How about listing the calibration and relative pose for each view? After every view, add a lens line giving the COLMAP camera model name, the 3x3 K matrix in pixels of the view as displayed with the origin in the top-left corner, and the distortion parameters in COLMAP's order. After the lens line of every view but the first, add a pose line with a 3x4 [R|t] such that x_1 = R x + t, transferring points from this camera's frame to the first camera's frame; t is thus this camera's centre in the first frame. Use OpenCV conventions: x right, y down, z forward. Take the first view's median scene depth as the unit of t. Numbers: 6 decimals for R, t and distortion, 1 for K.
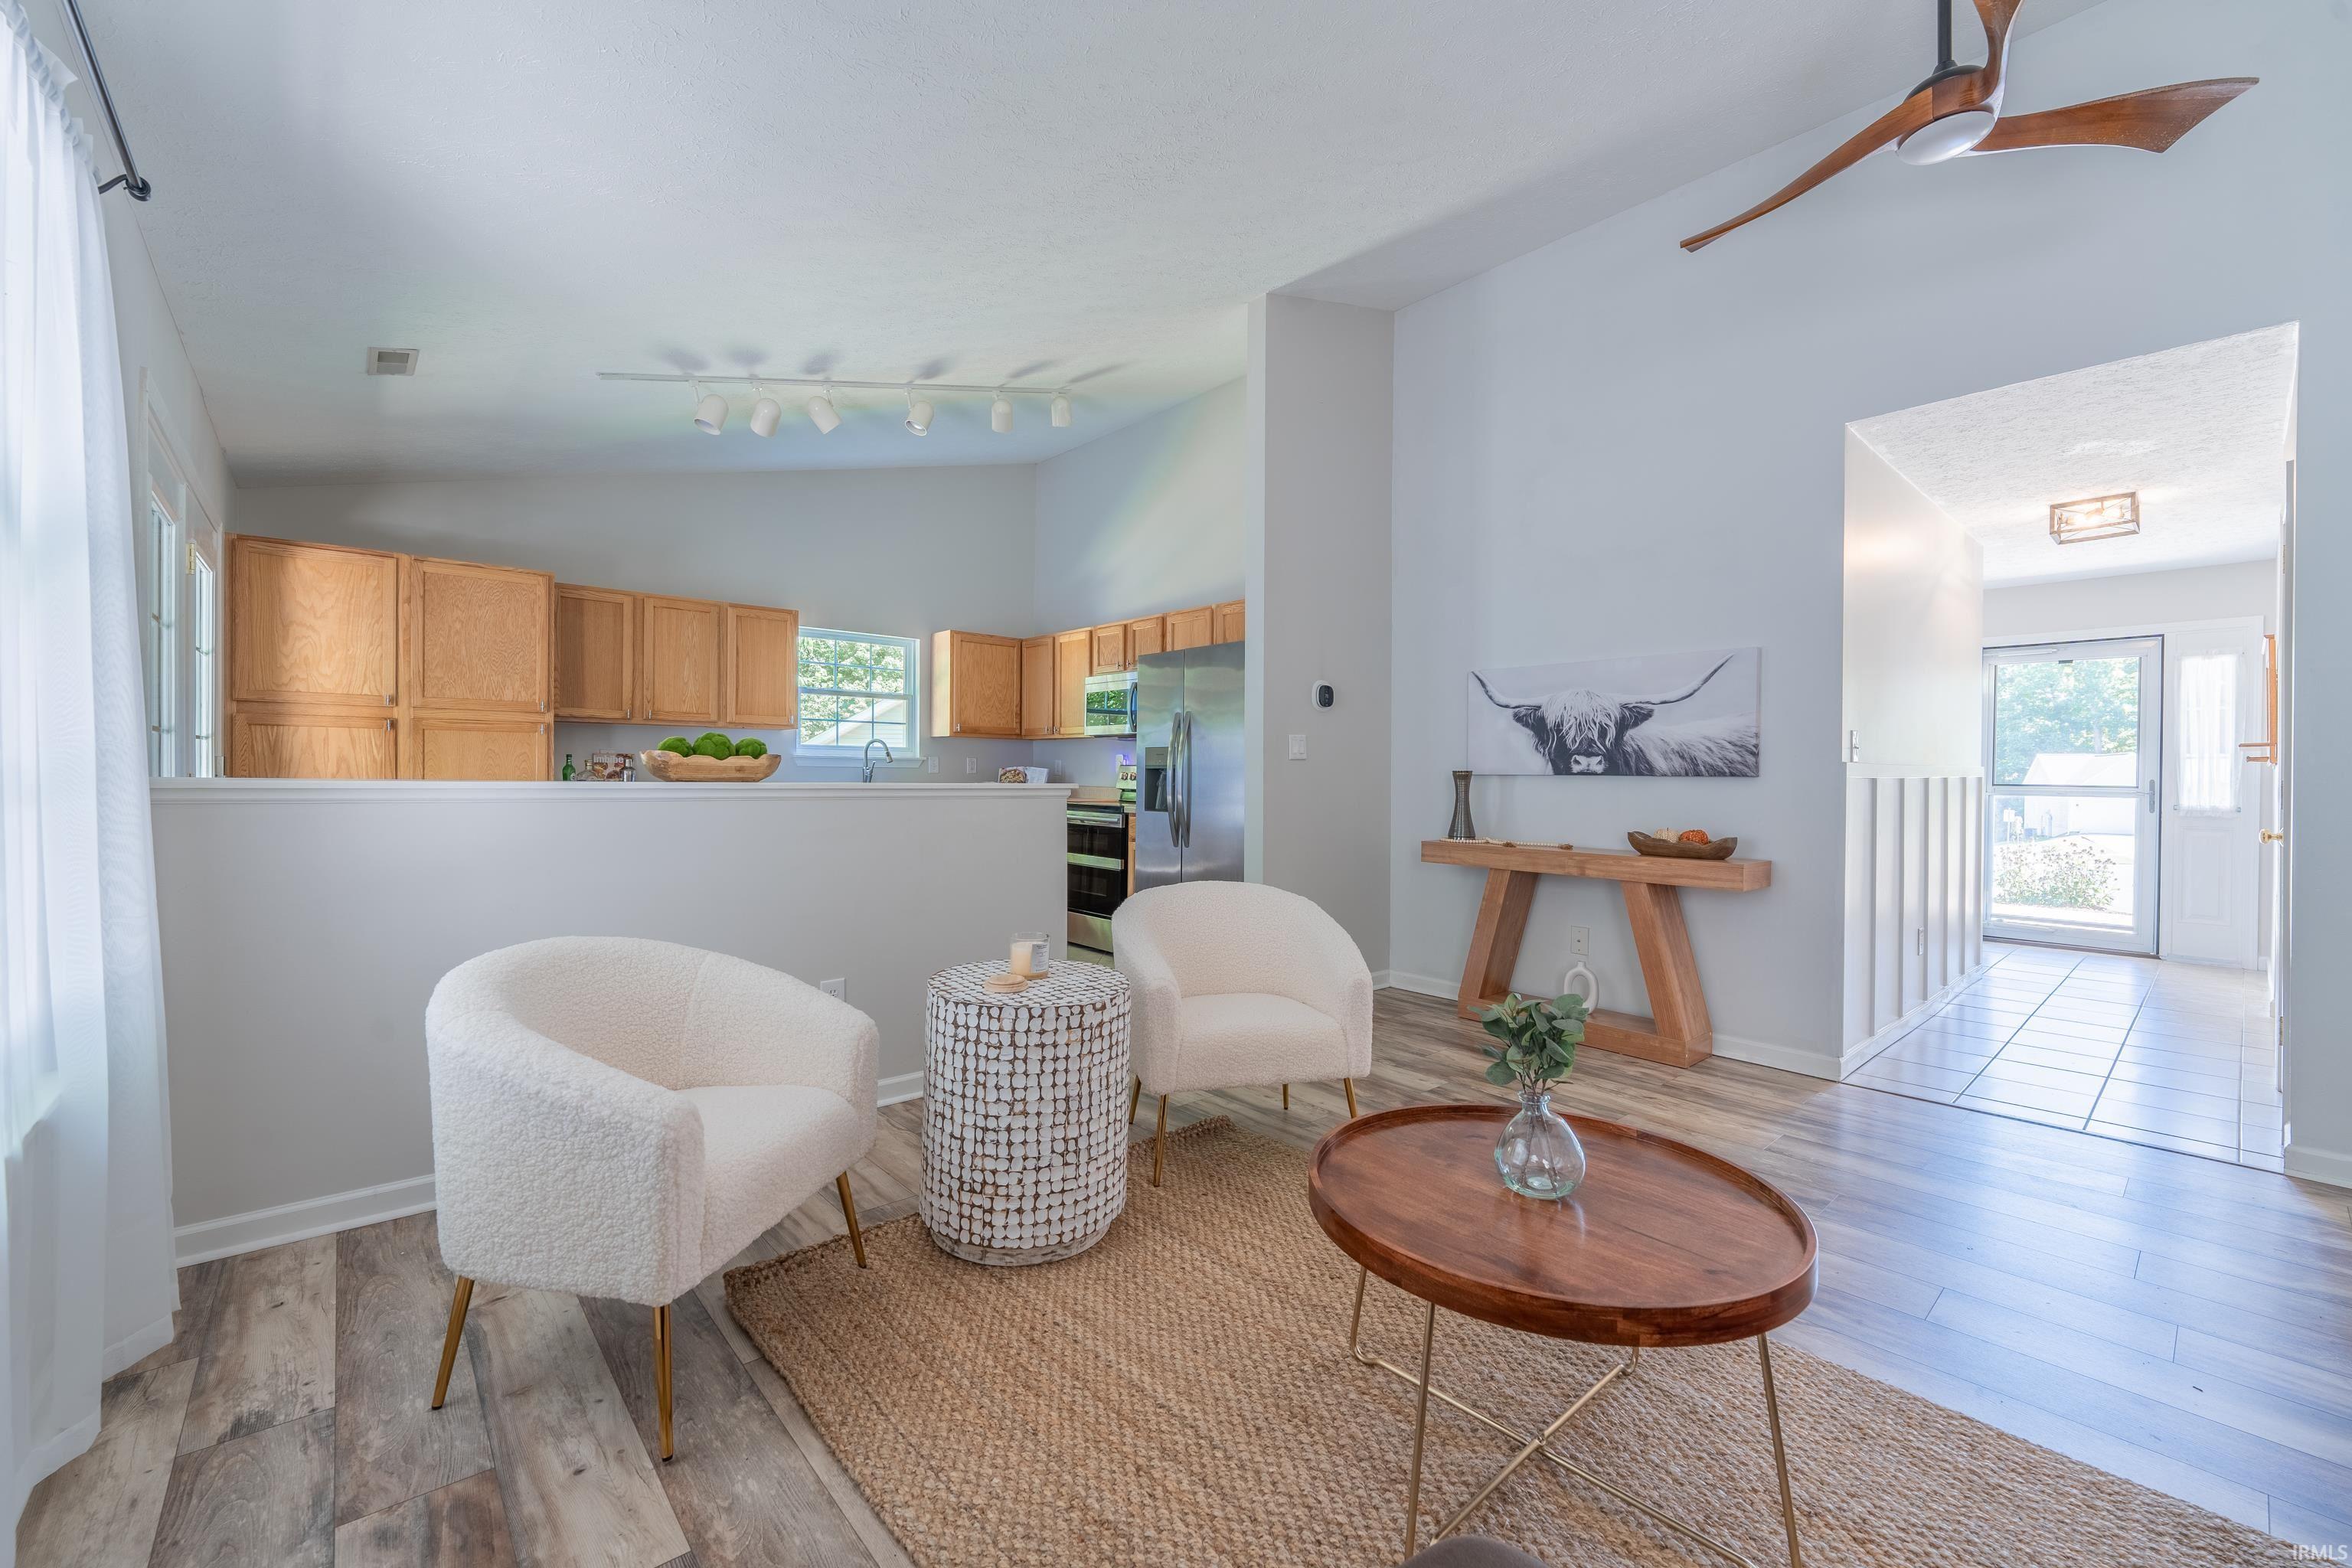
lens RADIAL K [[953.6, 0, 1169.3], [0, 953.6, 784.8], [0, 0, 1]] dist [-0.000152, -0.000974]
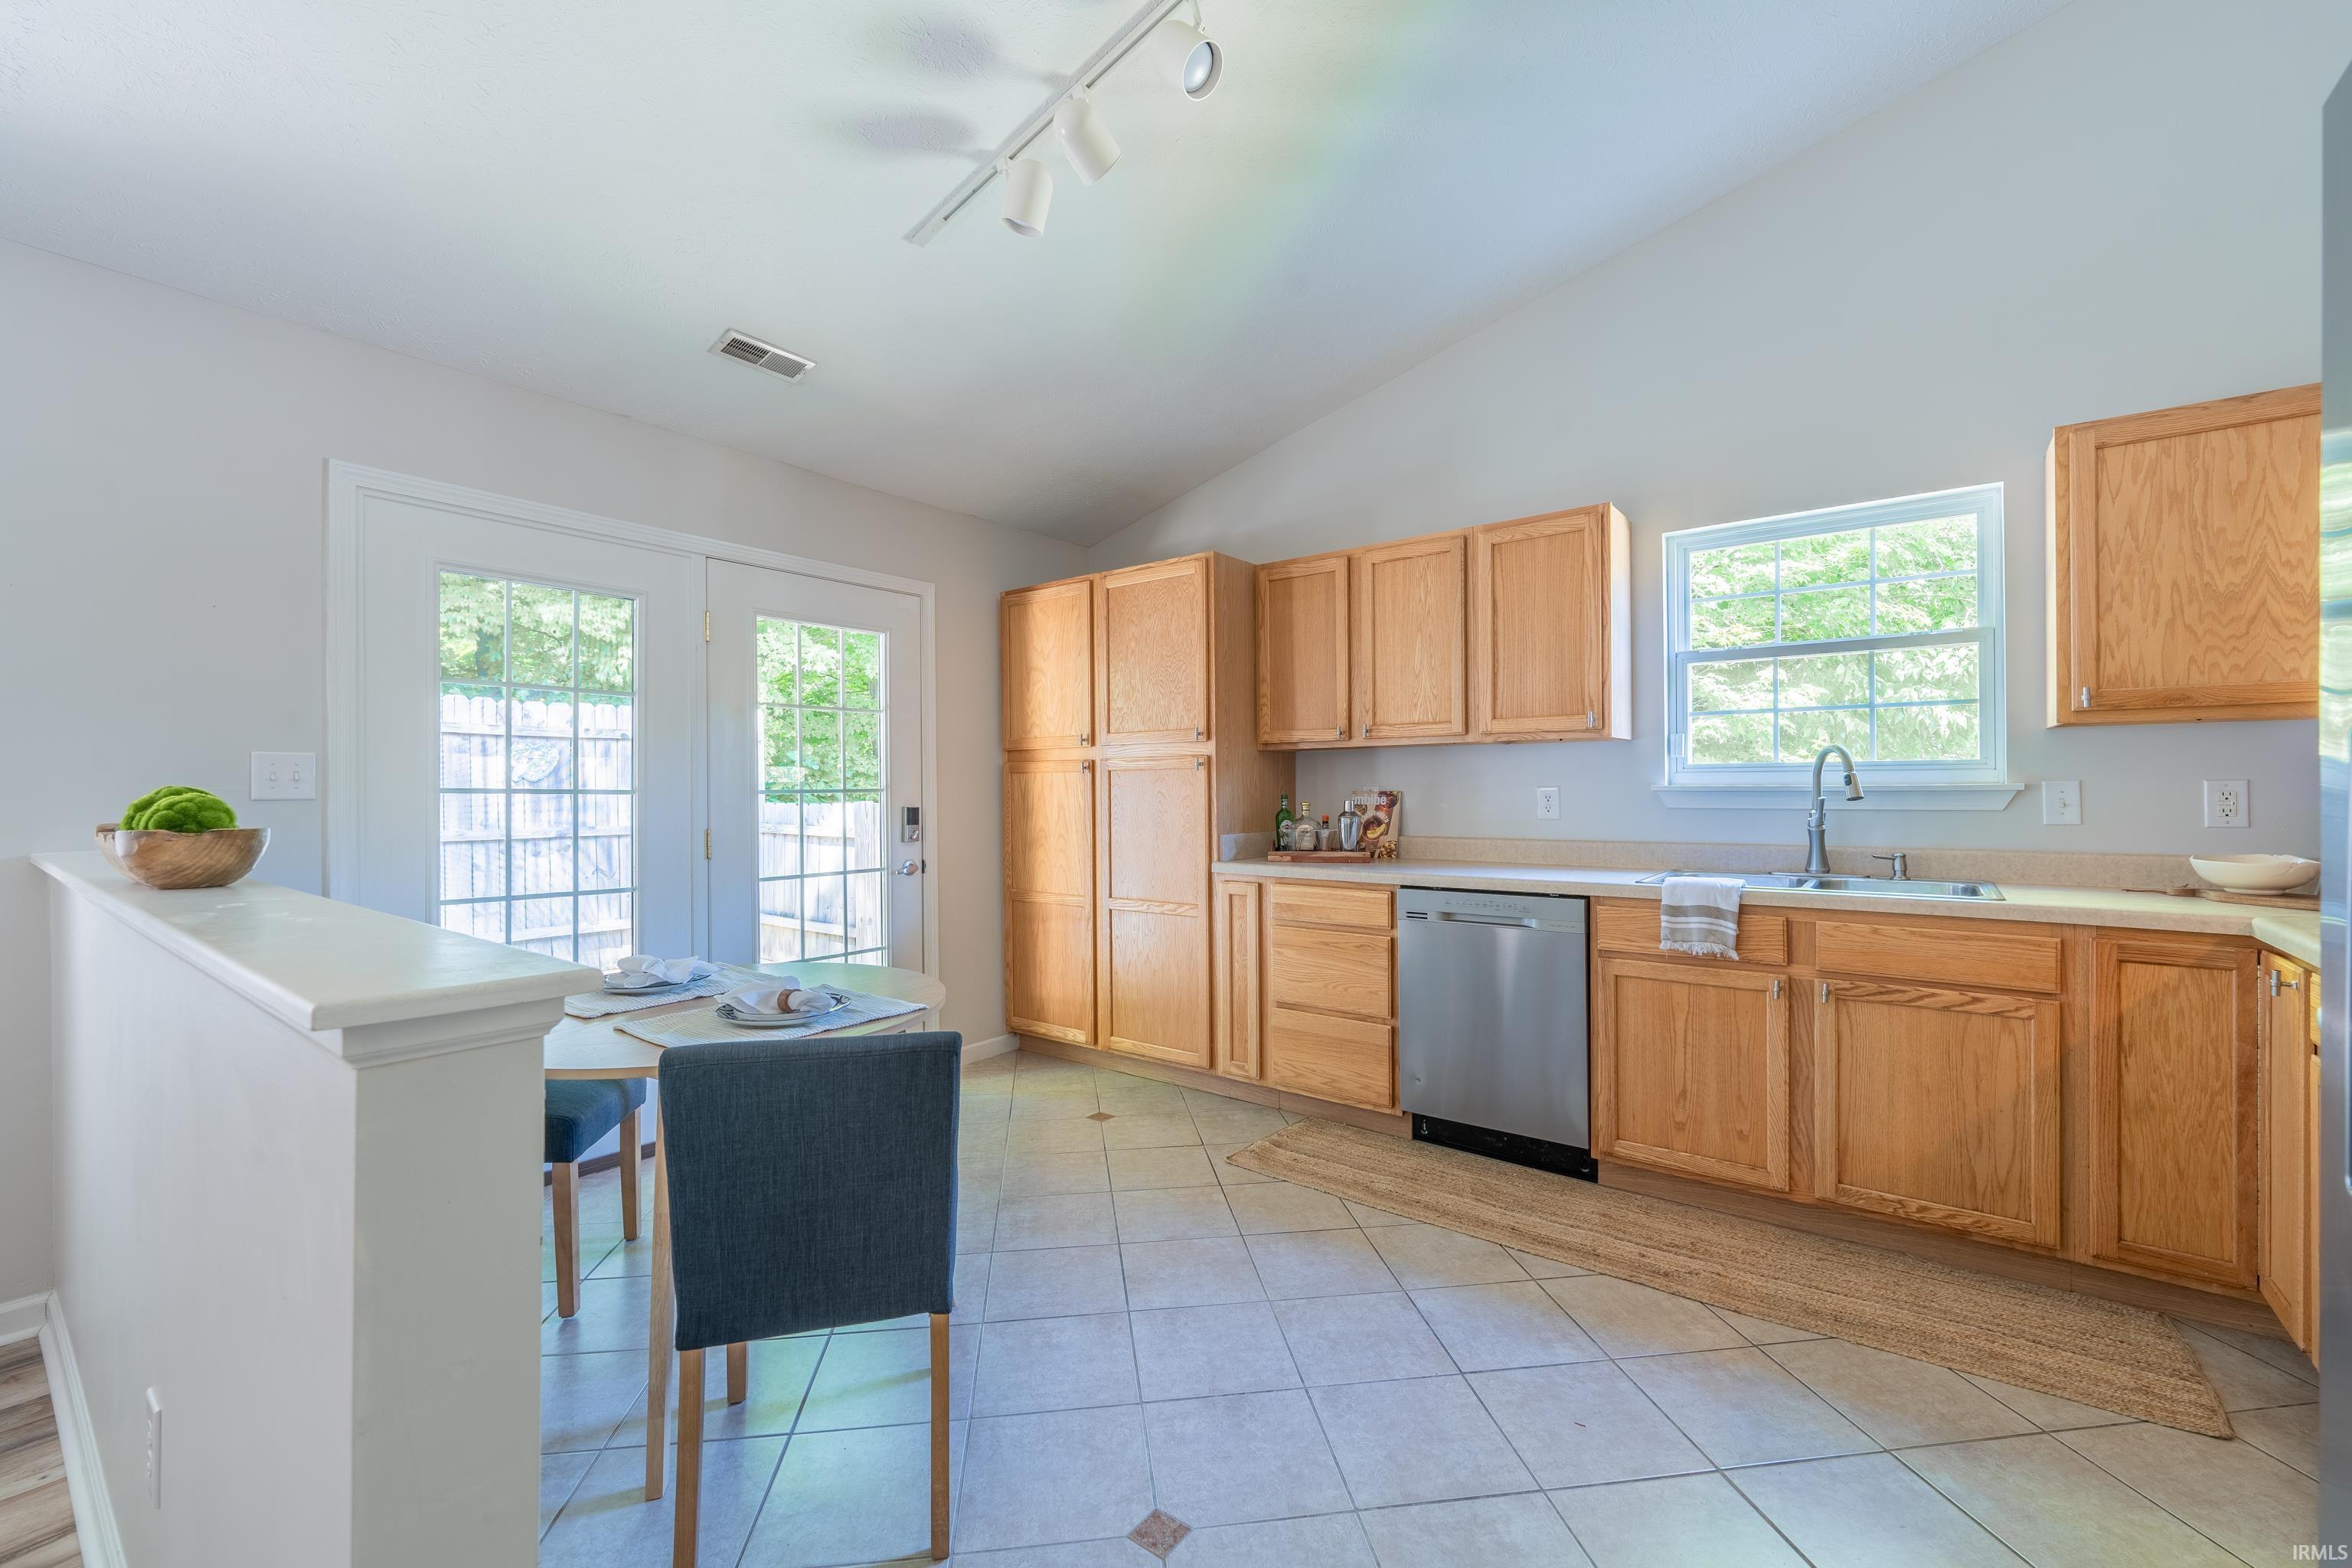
lens RADIAL K [[953.6, 0, 1171.5], [0, 953.6, 788.6], [0, 0, 1]] dist [-0.000152, -0.000974]
pose [[0.199041, -0.011777, -0.979920, 0.087514], [-0.003304, 0.999914, -0.012688, -0.034478], [0.979986, 0.005764, 0.198985, 0.980533]]
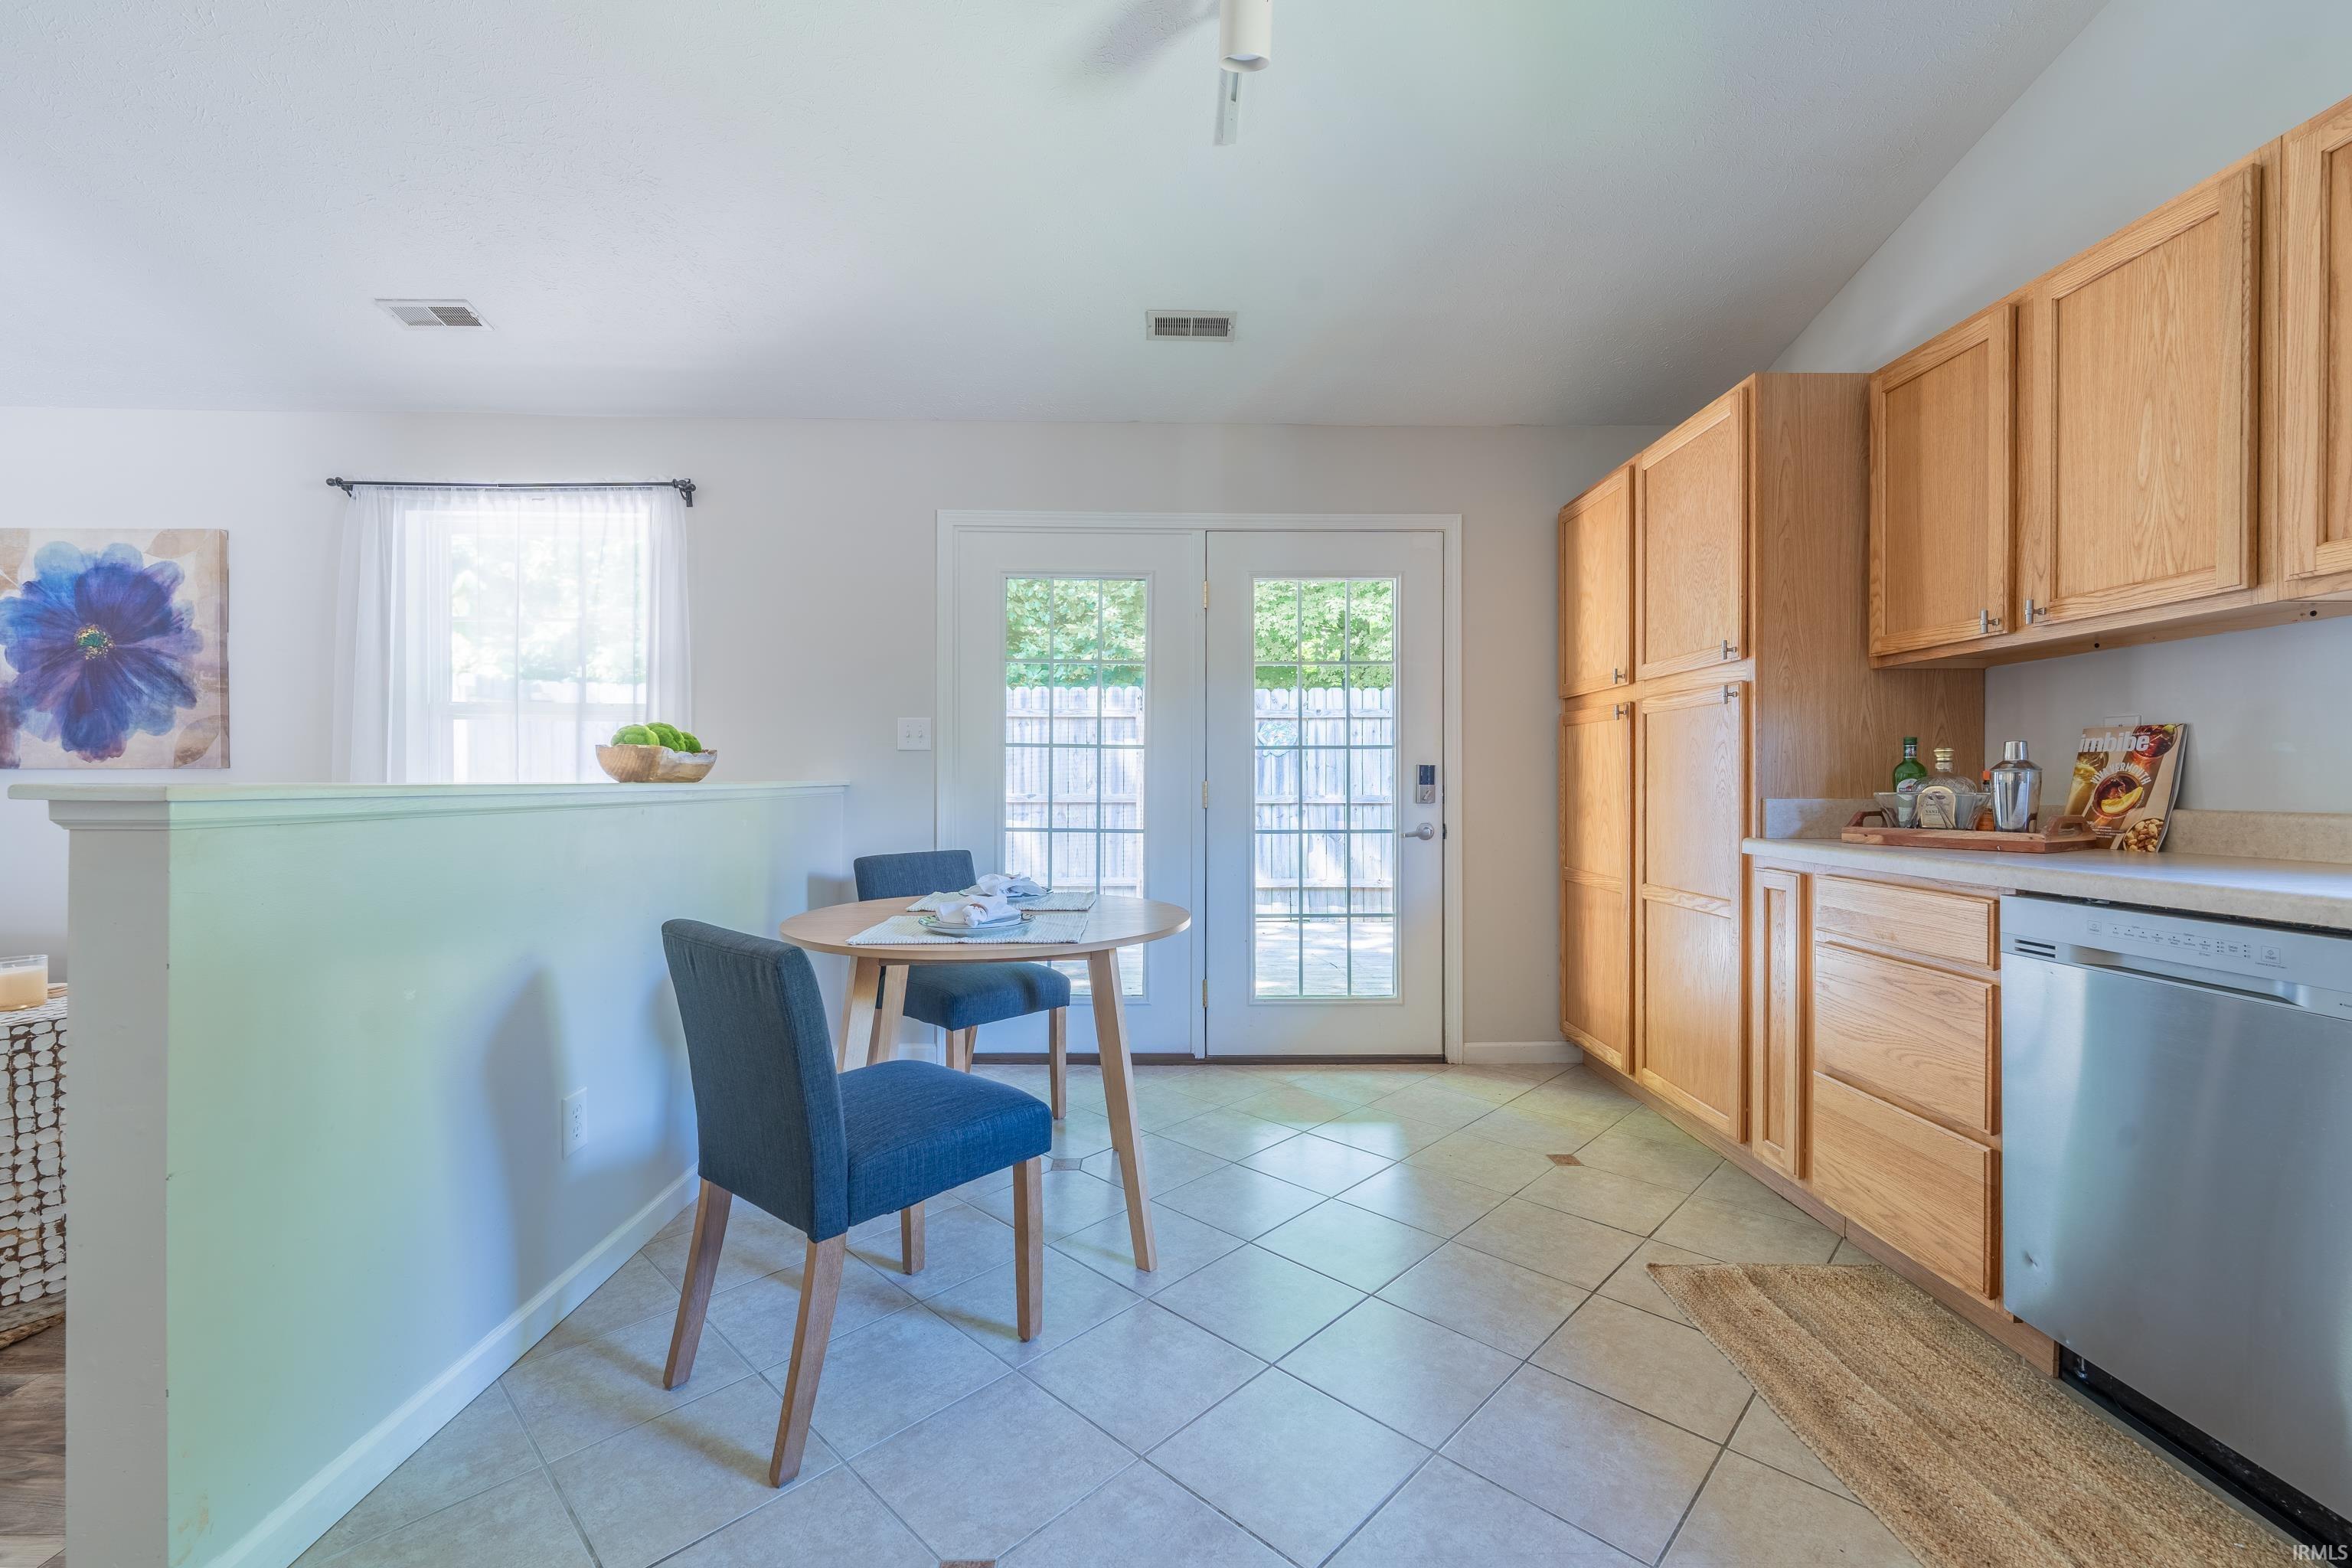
lens RADIAL K [[953.6, 0, 1173.7], [0, 953.6, 790.7], [0, 0, 1]] dist [-0.000152, -0.000974]
pose [[-0.640395, -0.003397, -0.768038, -0.086398], [-0.016020, 0.999832, 0.008935, -0.007262], [0.767879, 0.018026, -0.640341, 1.299079]]
